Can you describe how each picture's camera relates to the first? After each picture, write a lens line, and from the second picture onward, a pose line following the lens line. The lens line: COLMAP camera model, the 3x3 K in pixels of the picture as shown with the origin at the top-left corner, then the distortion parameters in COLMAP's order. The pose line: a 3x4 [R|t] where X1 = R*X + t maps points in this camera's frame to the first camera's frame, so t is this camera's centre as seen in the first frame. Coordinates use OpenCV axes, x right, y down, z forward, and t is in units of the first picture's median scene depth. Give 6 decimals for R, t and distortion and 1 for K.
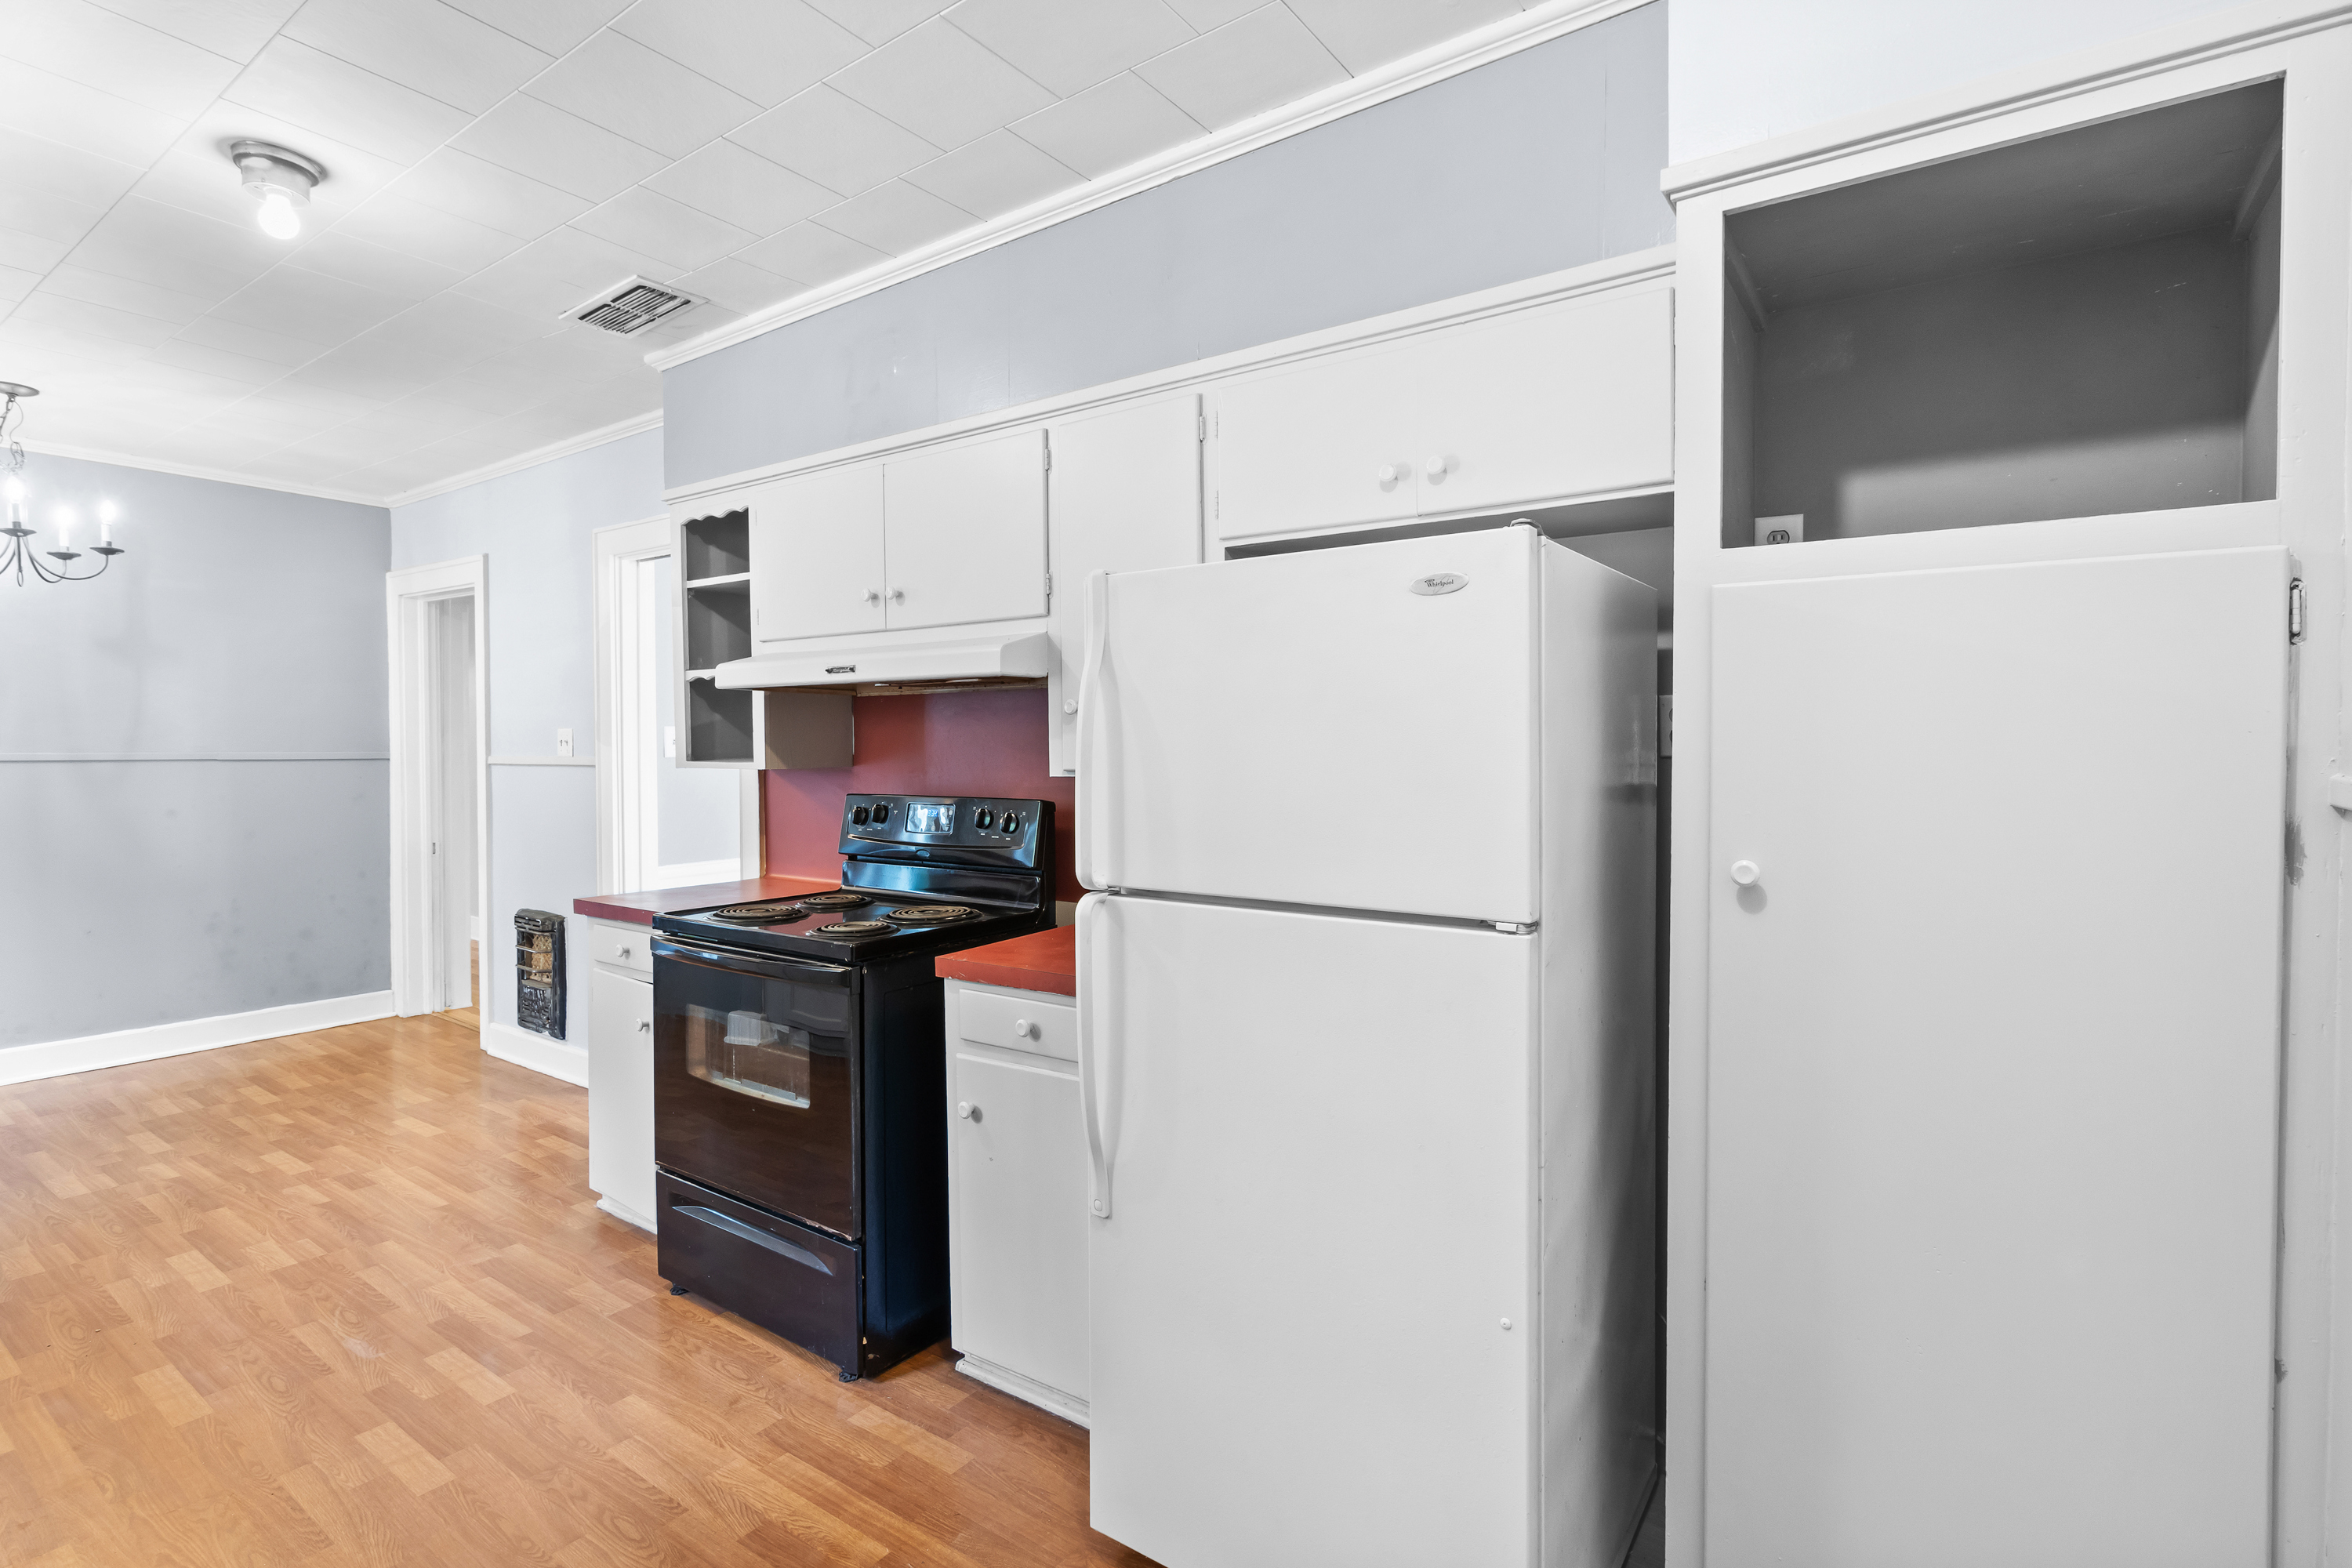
lens RADIAL K [[1137.2, 0, 1176.0], [0, 1137.2, 784.0], [0, 0, 1]] dist [0.000218, -0.000147]
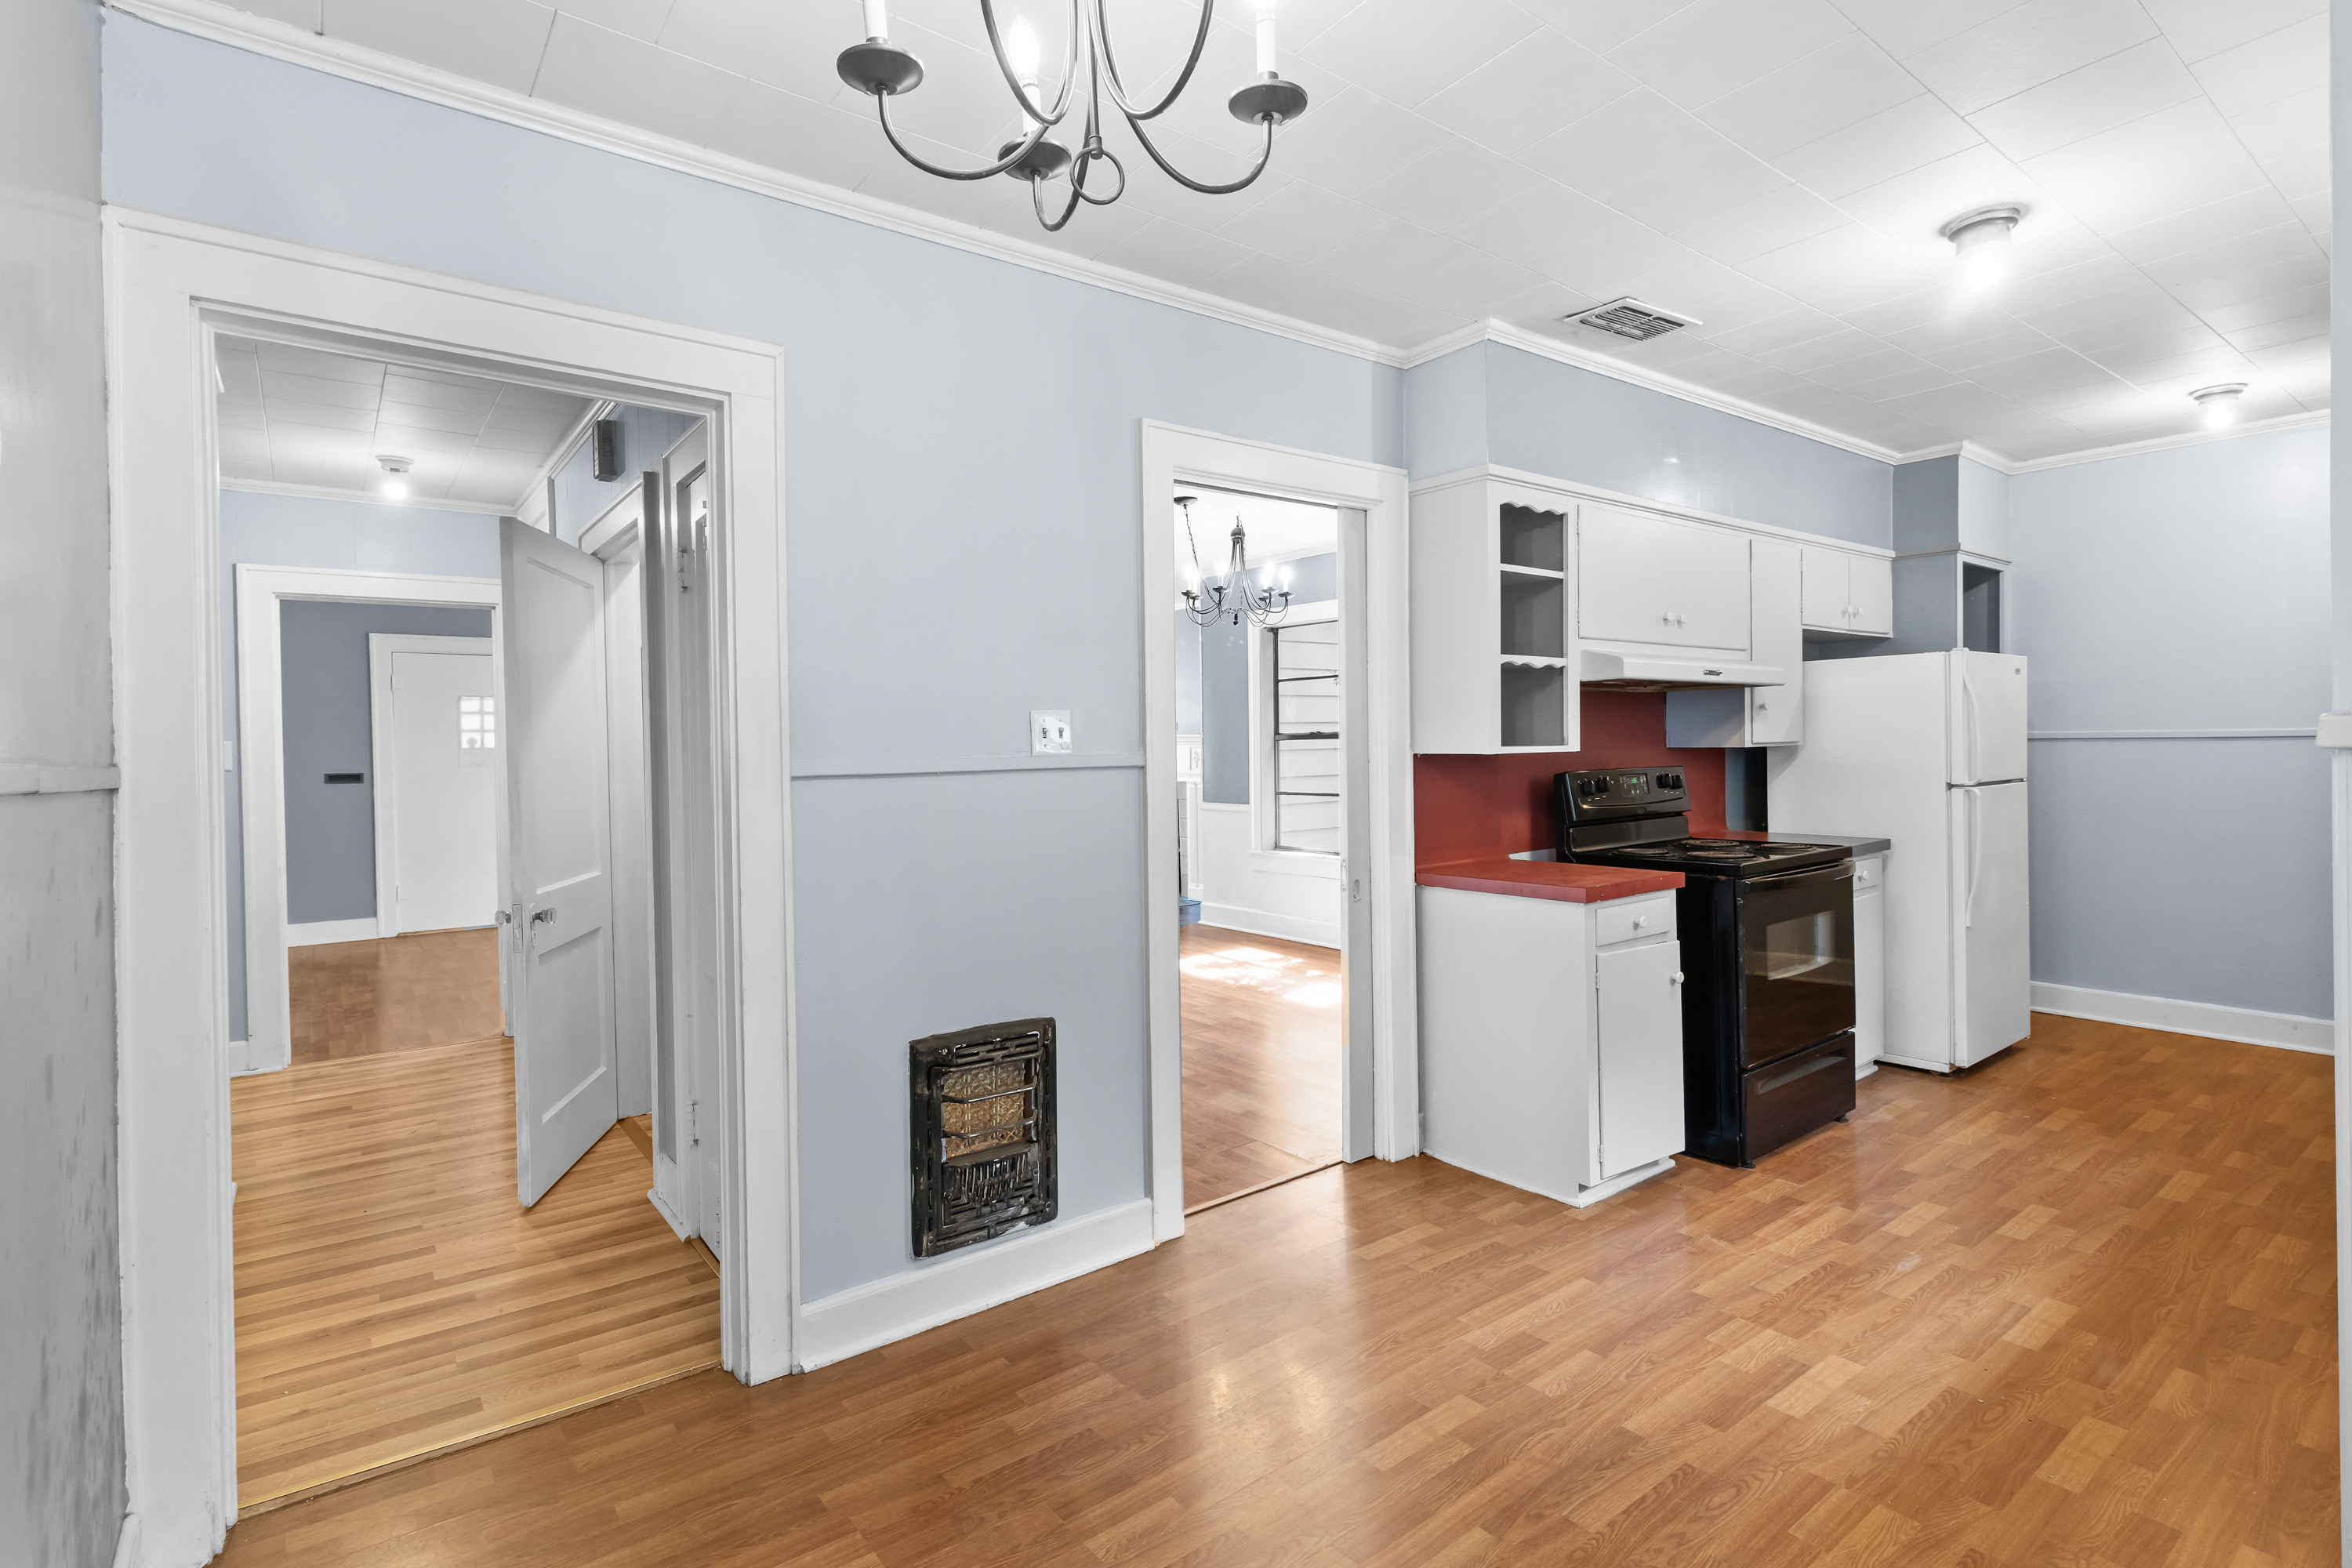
lens RADIAL K [[1137.2, 0, 1176.0], [0, 1137.2, 784.0], [0, 0, 1]] dist [0.000218, -0.000147]
pose [[0.285024, -0.035386, 0.957867, -1.727630], [0.049144, 0.998544, 0.022265, -0.028484], [-0.957260, 0.040727, 0.286347, 1.181893]]
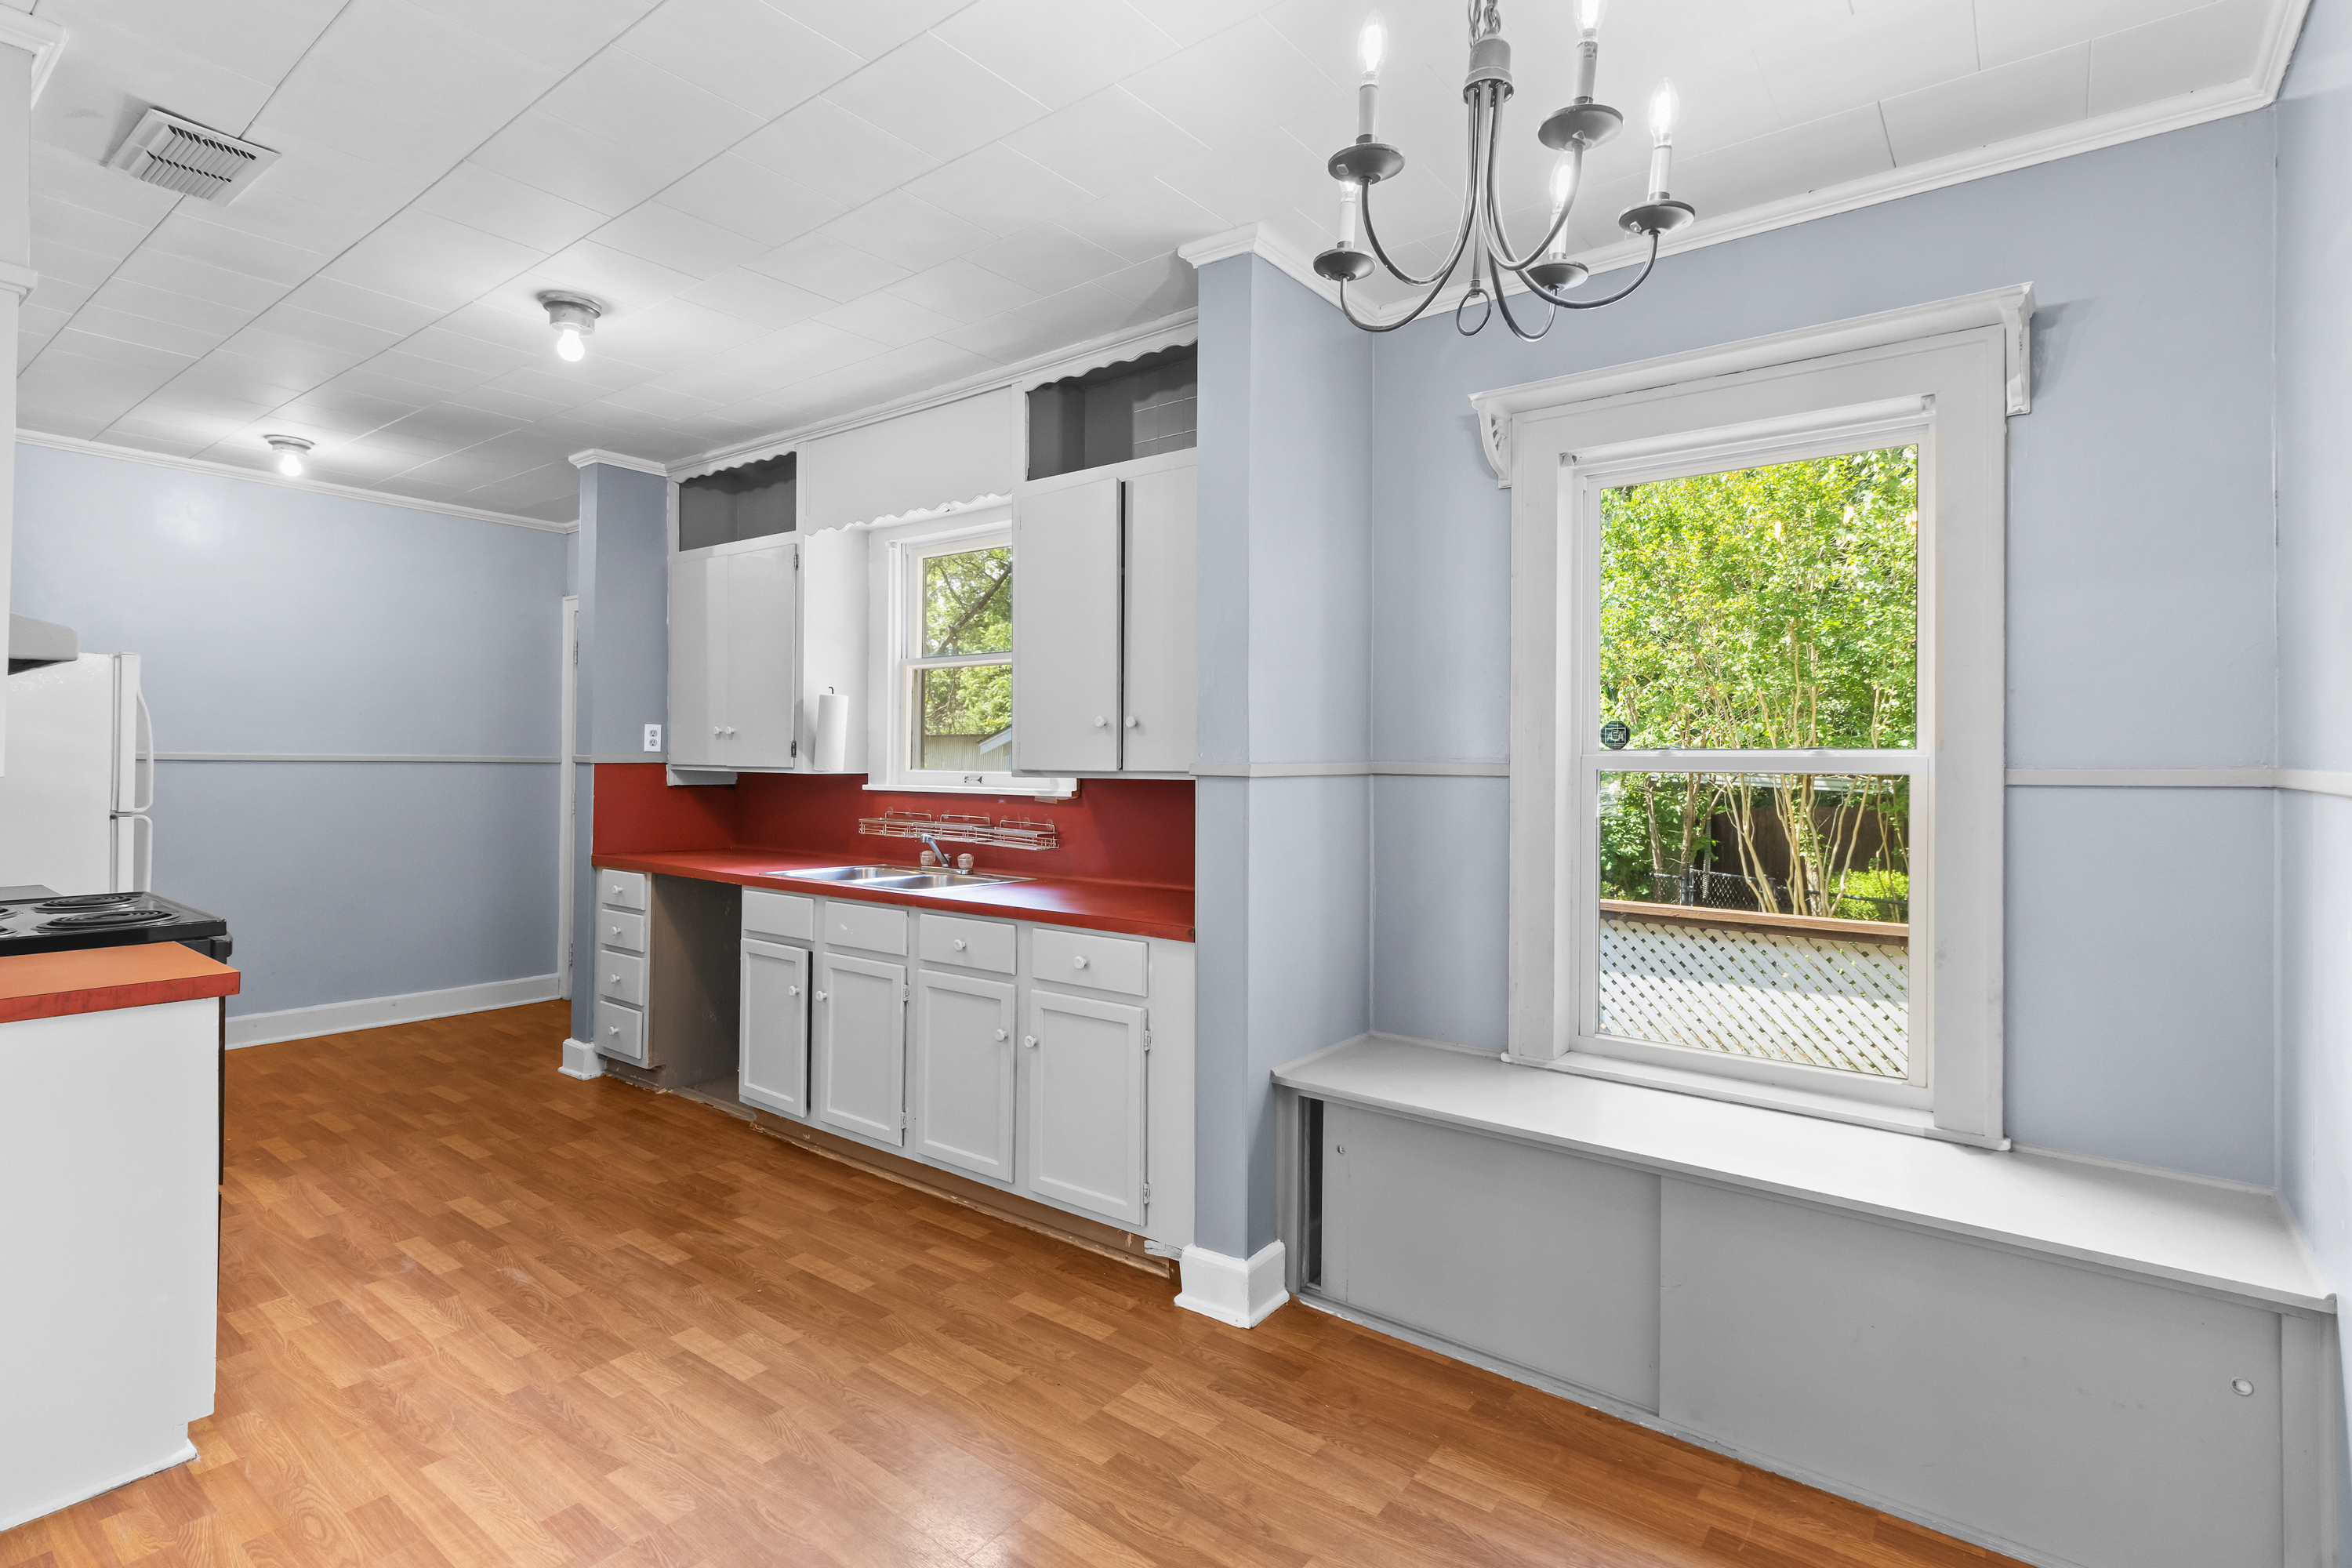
lens RADIAL K [[1121.3, 0, 1166.7], [0, 1121.3, 751.4], [0, 0, 1]] dist [0.000298, -0.000178]
pose [[-0.999463, -0.012845, 0.030136, -1.221465], [-0.012144, 0.999654, 0.023346, -0.055274], [-0.030425, 0.022967, -0.999273, 1.832275]]
